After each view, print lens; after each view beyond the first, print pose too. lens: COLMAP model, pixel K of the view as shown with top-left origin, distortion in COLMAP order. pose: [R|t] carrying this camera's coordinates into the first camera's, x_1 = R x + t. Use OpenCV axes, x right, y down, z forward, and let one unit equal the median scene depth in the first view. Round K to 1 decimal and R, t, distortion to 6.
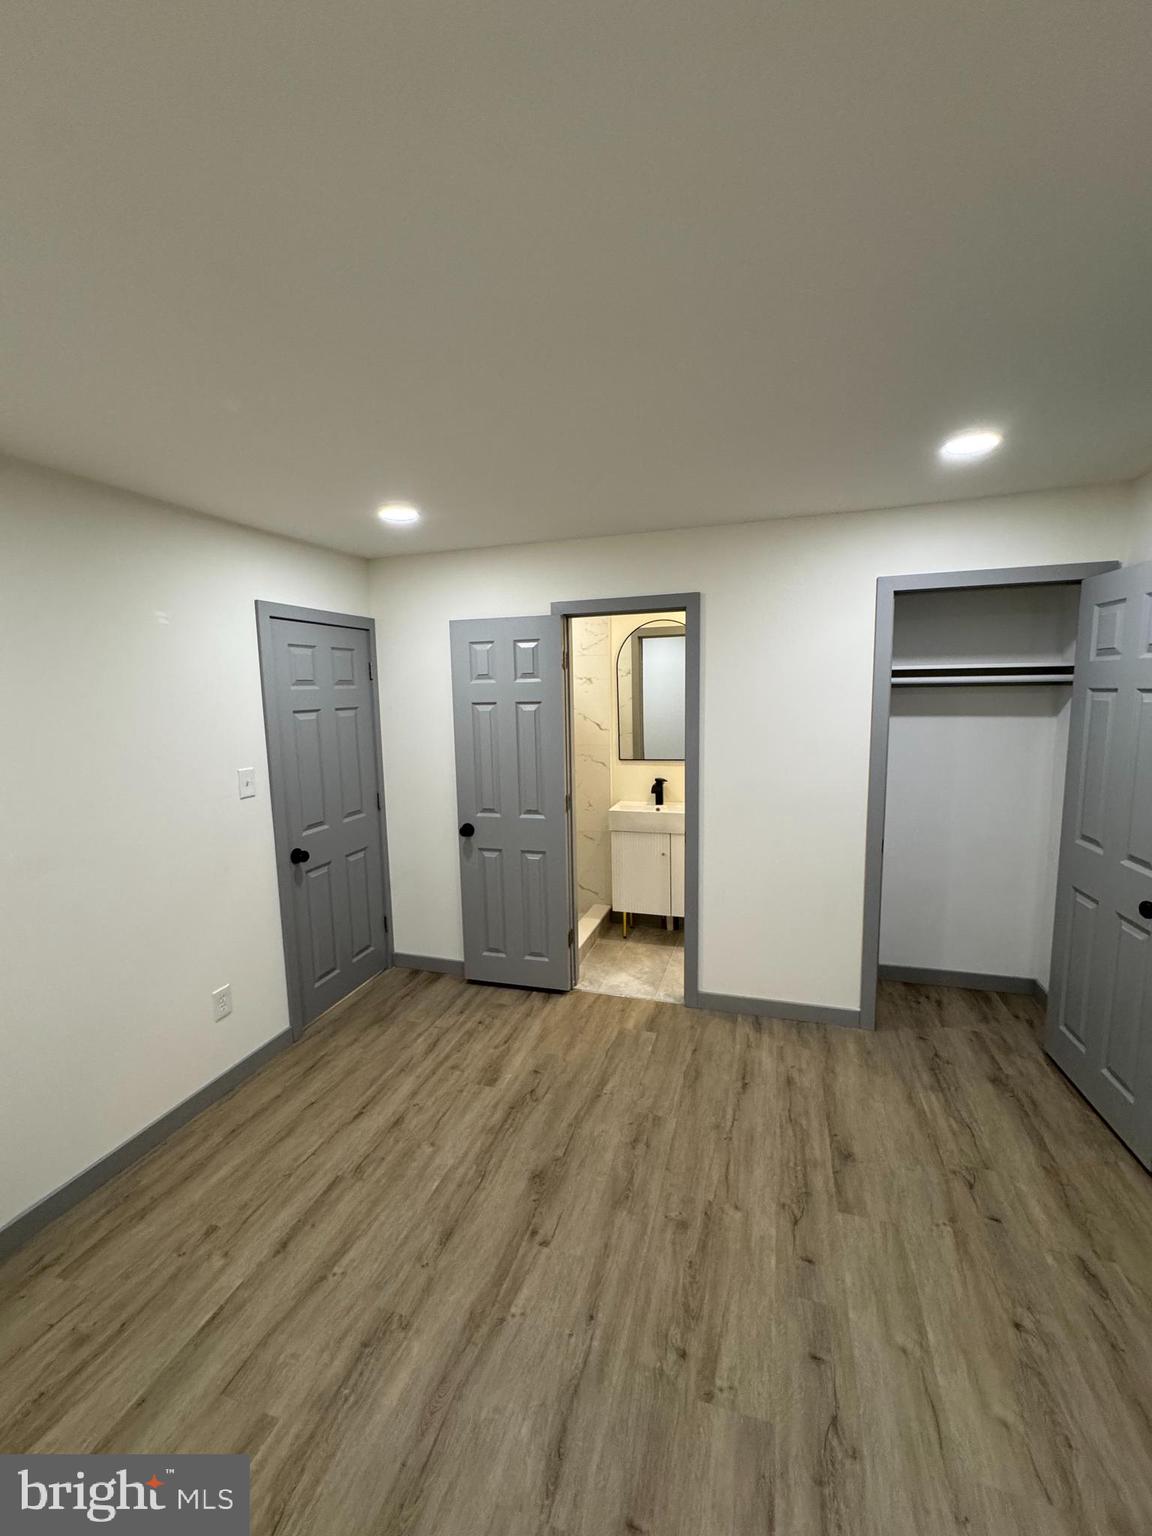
lens RADIAL K [[622.2, 0, 578.2], [0, 622.2, 768.7], [0, 0, 1]] dist [0.000989, -0.000756]
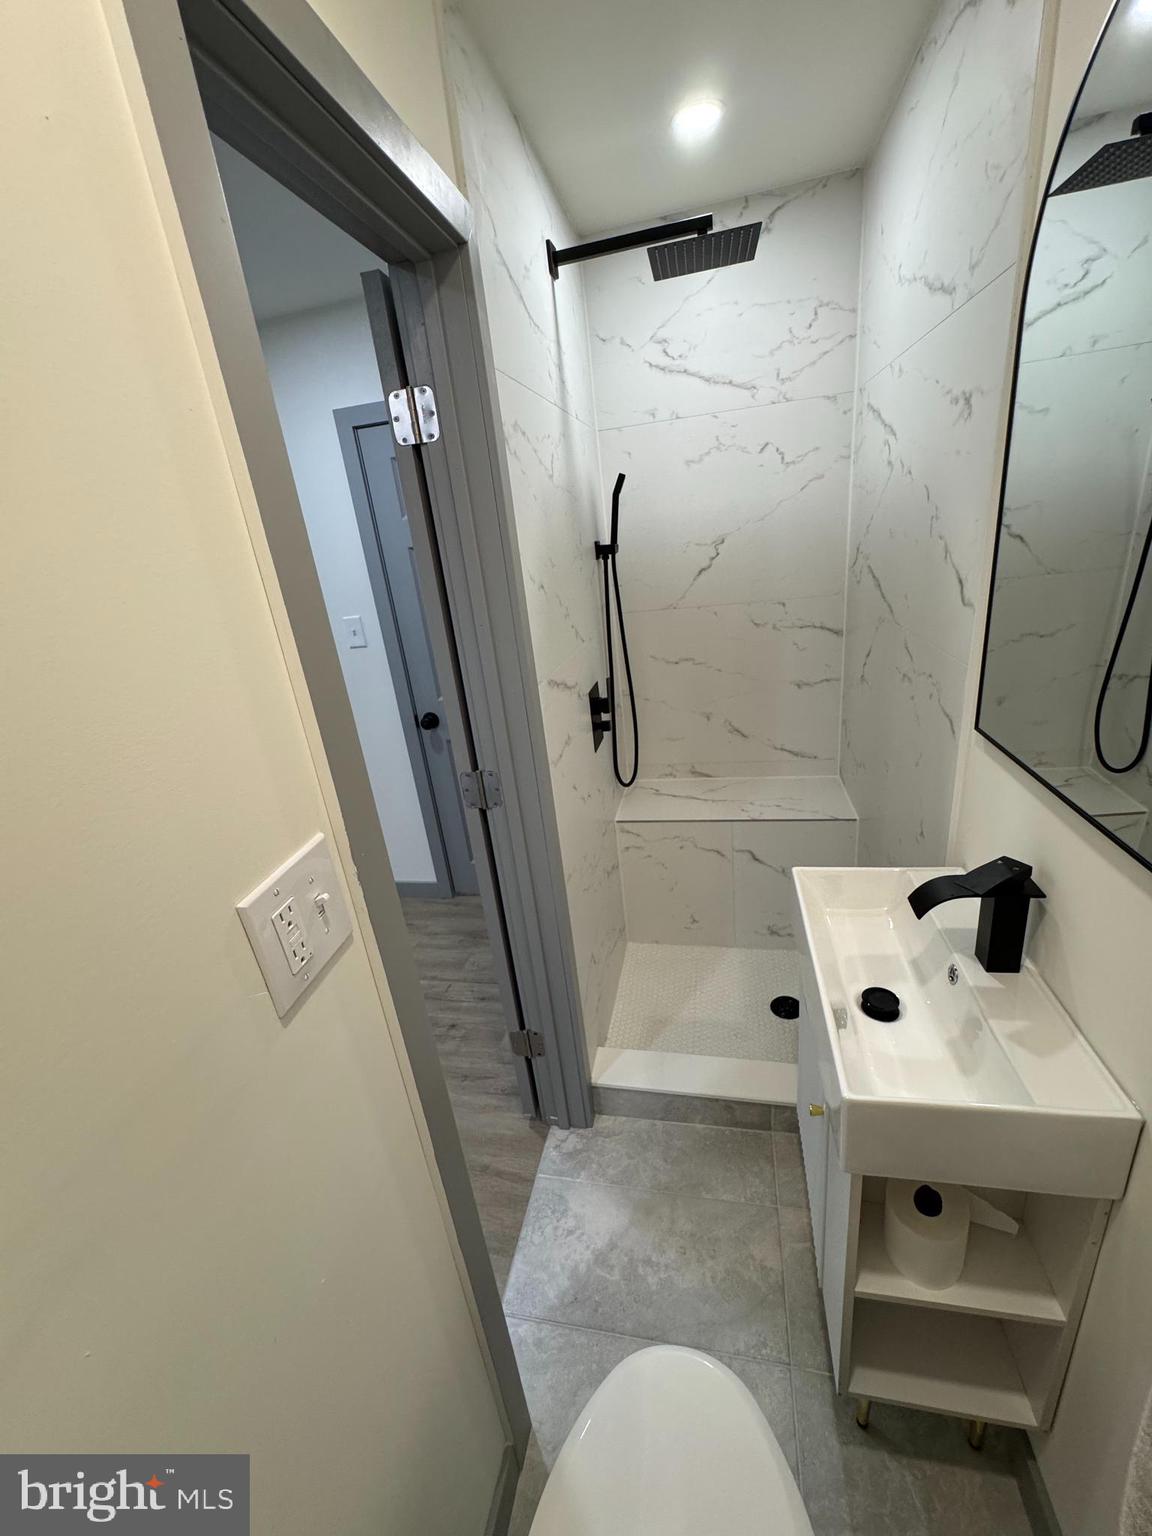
lens RADIAL K [[622.2, 0, 578.2], [0, 622.2, 768.0], [0, 0, 1]] dist [0.000989, -0.000756]
pose [[0.104866, 0.369986, -0.923100, 0.555457], [-0.020176, 0.928818, 0.369986, -0.173705], [0.994282, -0.020175, 0.104866, 1.504309]]
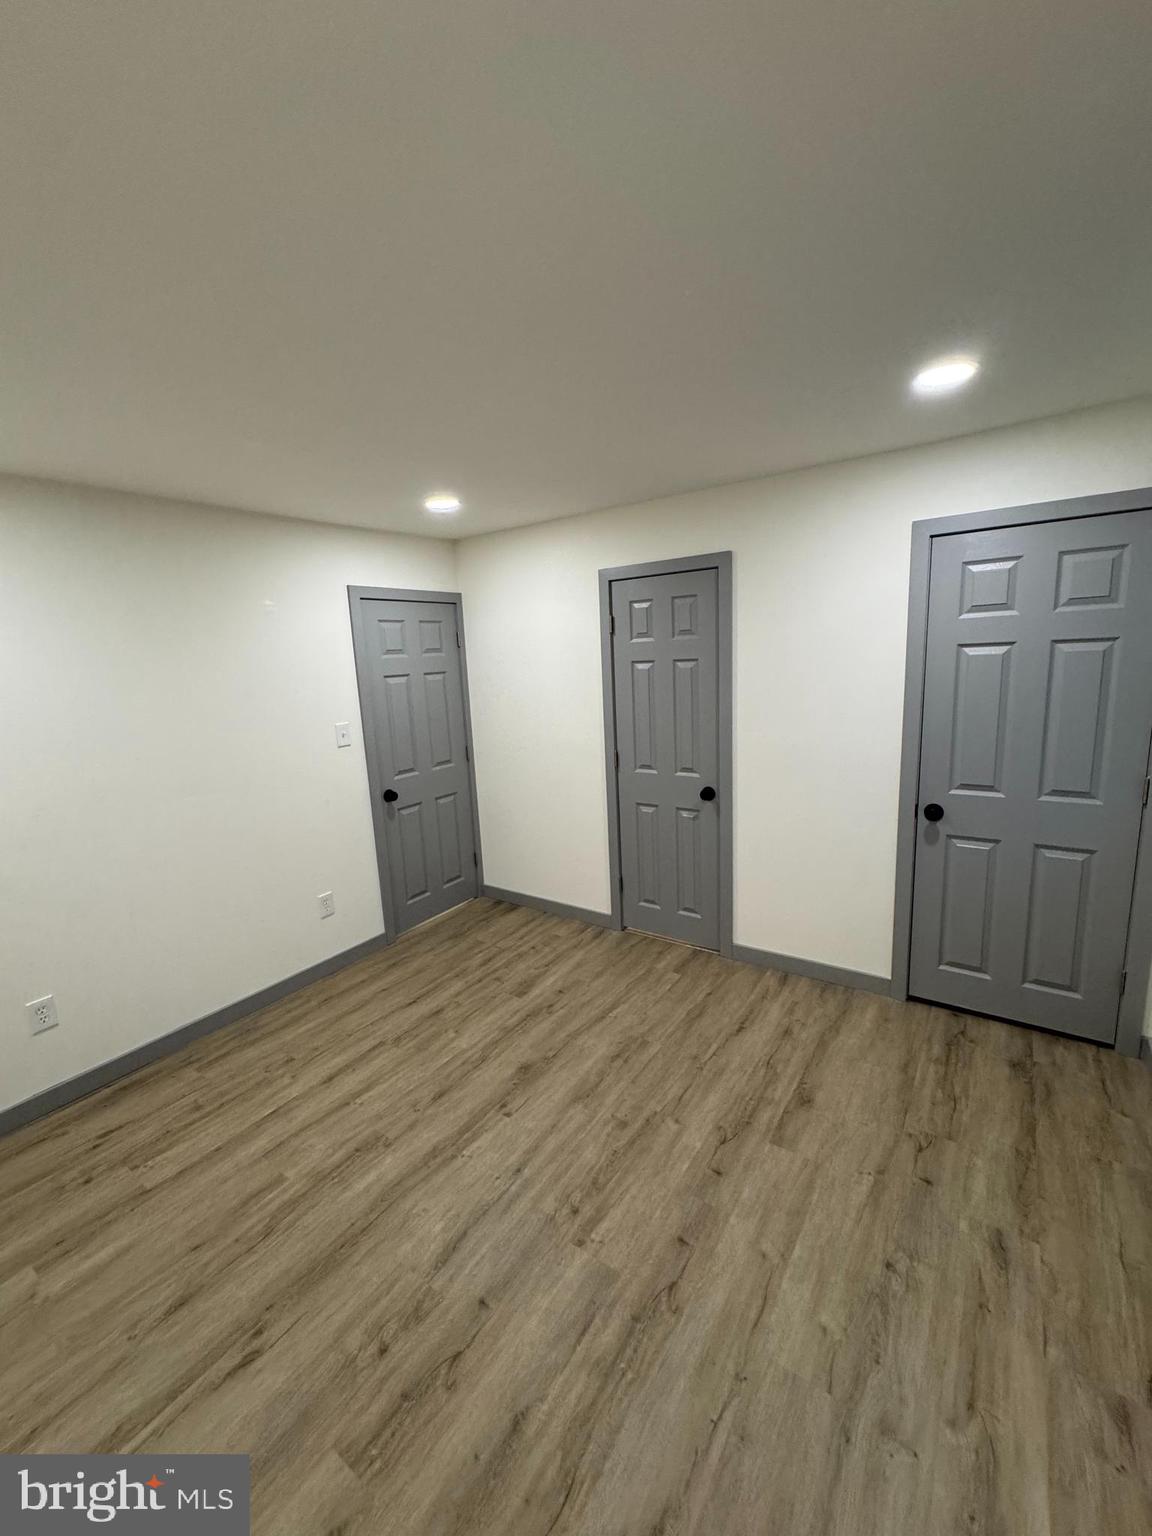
lens RADIAL K [[622.2, 0, 573.7], [0, 622.2, 770.3], [0, 0, 1]] dist [0.000989, -0.000756]
pose [[0.953914, 0.030148, -0.298561, 0.345707], [-0.009138, 0.997397, 0.071519, -0.000713], [0.299940, -0.065495, 0.951707, -0.067103]]
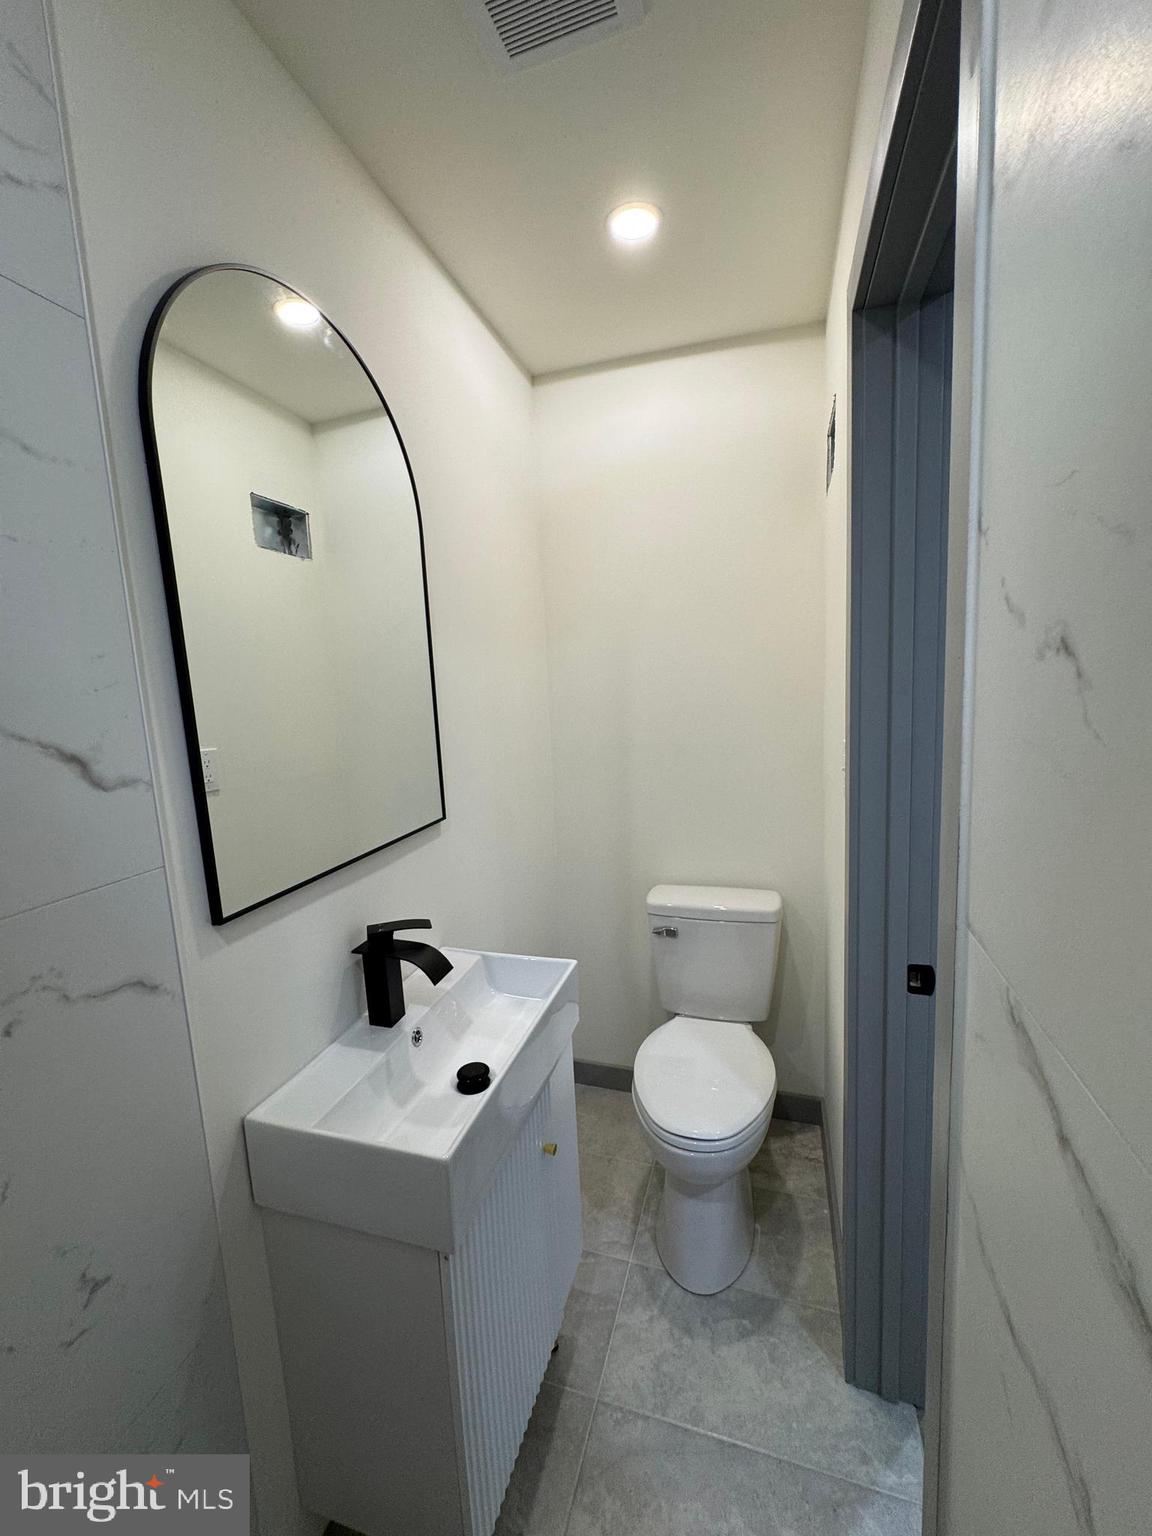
lens RADIAL K [[622.2, 0, 573.0], [0, 622.2, 765.8], [0, 0, 1]] dist [0.000989, -0.000756]
pose [[0.007942, -0.111130, 0.993774, -0.233475], [0.177693, 0.978146, 0.107963, -0.118734], [-0.984054, 0.175729, 0.027515, 1.641127]]
